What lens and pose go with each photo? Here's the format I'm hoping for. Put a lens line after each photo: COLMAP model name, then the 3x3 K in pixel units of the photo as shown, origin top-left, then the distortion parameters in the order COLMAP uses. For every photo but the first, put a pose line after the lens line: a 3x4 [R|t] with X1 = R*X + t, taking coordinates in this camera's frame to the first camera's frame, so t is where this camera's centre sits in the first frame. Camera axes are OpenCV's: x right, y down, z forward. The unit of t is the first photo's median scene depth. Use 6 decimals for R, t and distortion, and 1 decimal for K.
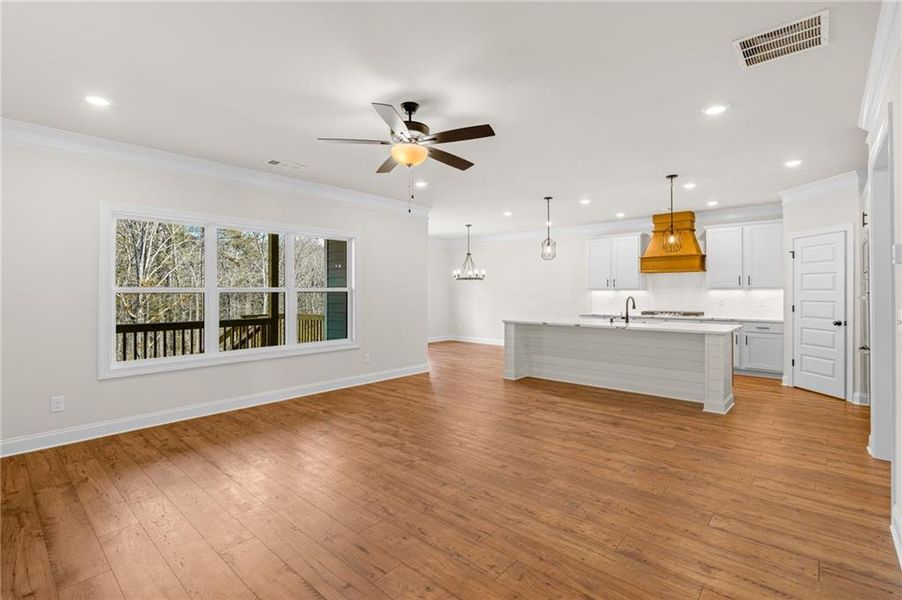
lens RADIAL K [[396.6, 0, 472.6], [0, 396.6, 290.6], [0, 0, 1]] dist [-0.002203, -0.000261]
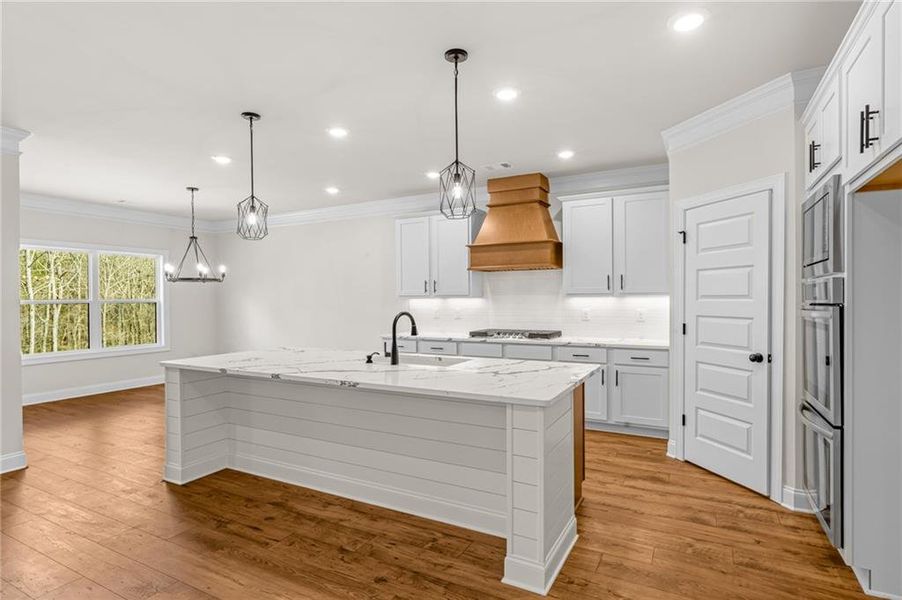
lens RADIAL K [[428.3, 0, 449.3], [0, 428.3, 303.3], [0, 0, 1]] dist [-0.002671, 0.001039]
pose [[0.982102, -0.008484, 0.188160, 0.312894], [0.005601, 0.999859, 0.015853, -0.004013], [-0.188267, -0.014515, 0.982011, 0.397804]]
